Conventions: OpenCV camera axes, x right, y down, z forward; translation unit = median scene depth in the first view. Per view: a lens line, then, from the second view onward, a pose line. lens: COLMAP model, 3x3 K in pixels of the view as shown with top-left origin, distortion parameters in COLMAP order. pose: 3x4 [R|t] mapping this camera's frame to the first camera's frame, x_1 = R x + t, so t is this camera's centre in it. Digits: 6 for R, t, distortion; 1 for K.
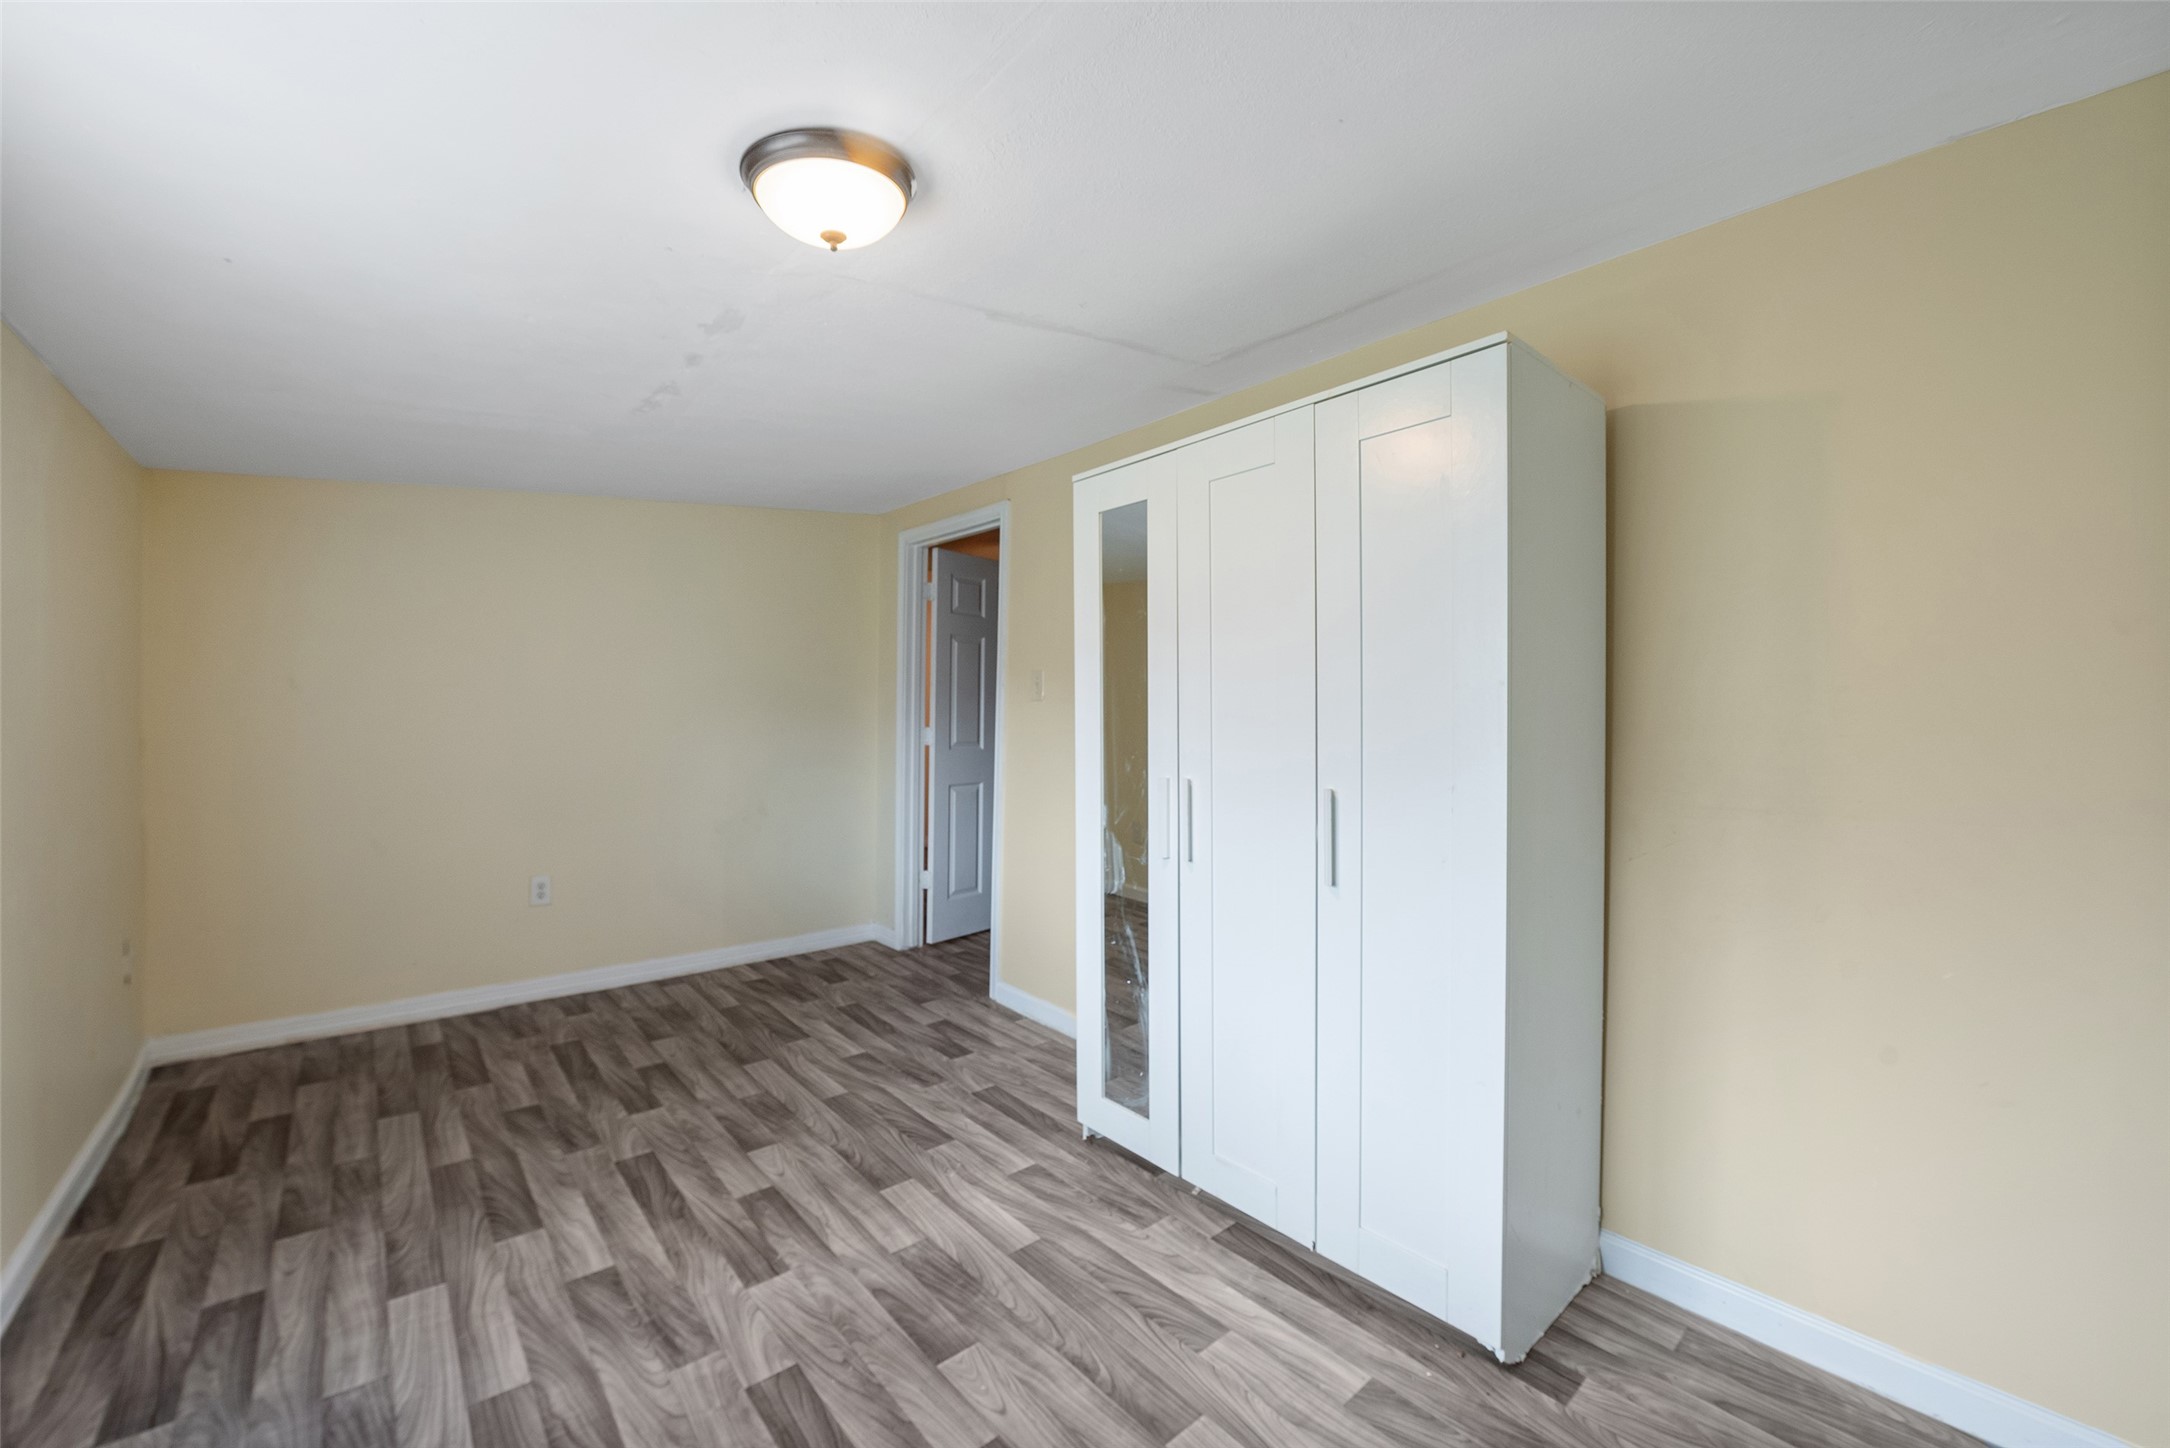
lens RADIAL K [[867.3, 0, 1059.1], [0, 867.3, 694.5], [0, 0, 1]] dist [-0.021723, 0.000797]
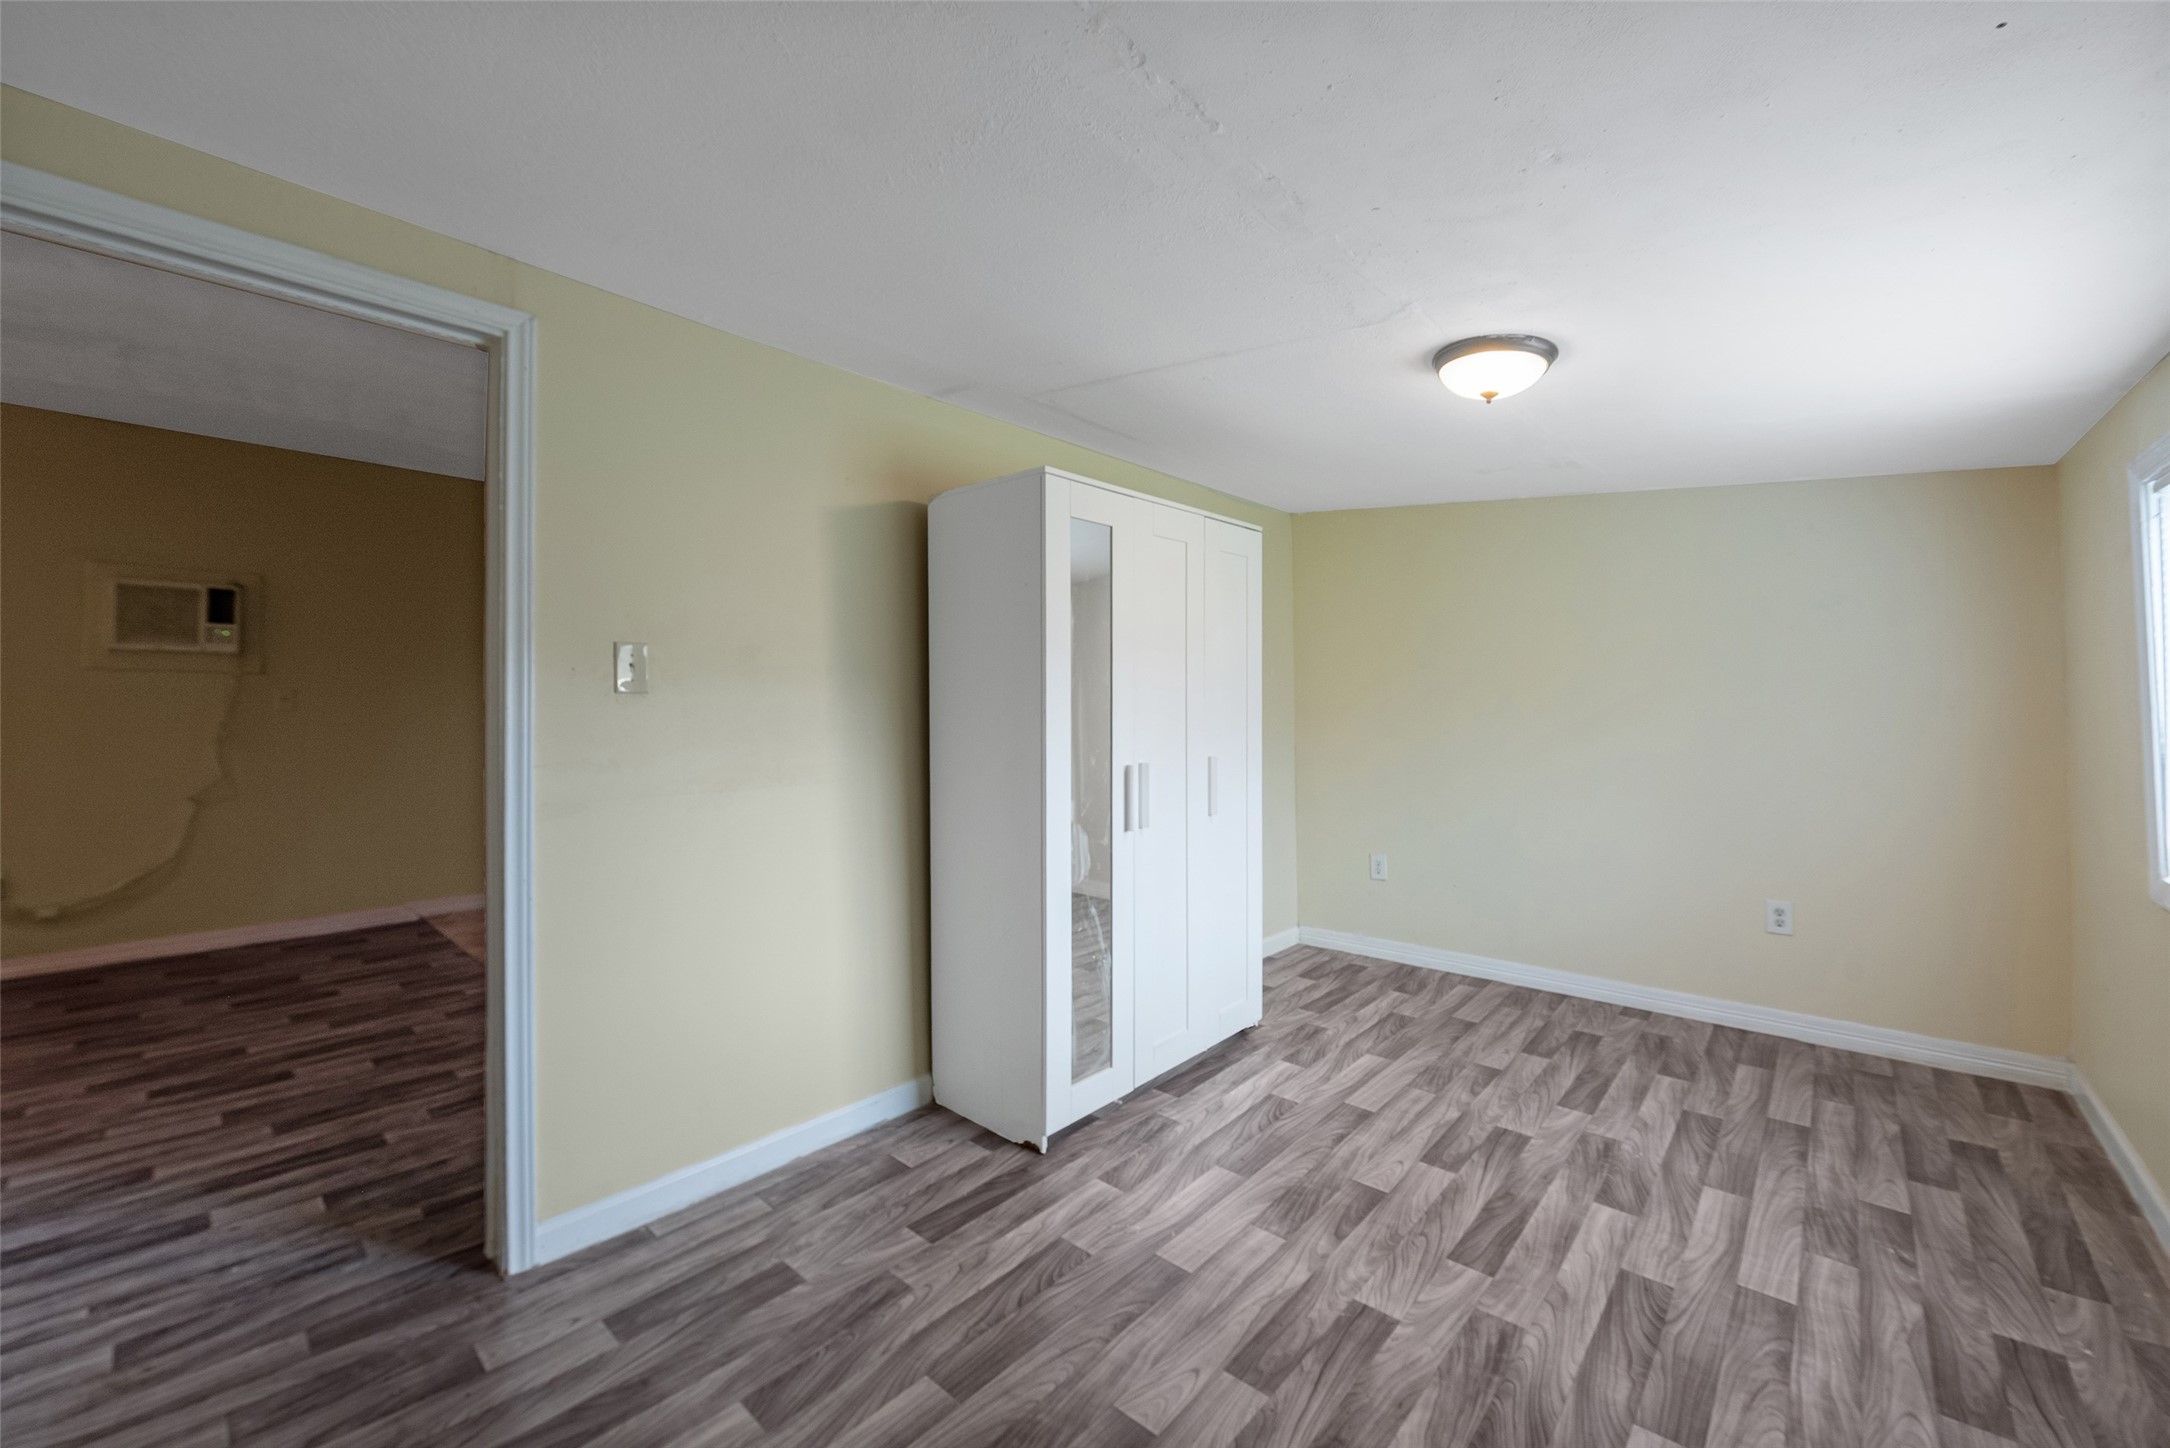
lens RADIAL K [[874.0, 0, 1069.6], [0, 874.0, 704.9], [0, 0, 1]] dist [-0.016361, 0.000016]
pose [[-0.154578, -0.006591, 0.987959, -1.311826], [-0.017657, 0.999836, 0.003908, 0.017751], [-0.987823, -0.016840, -0.154669, 1.598258]]
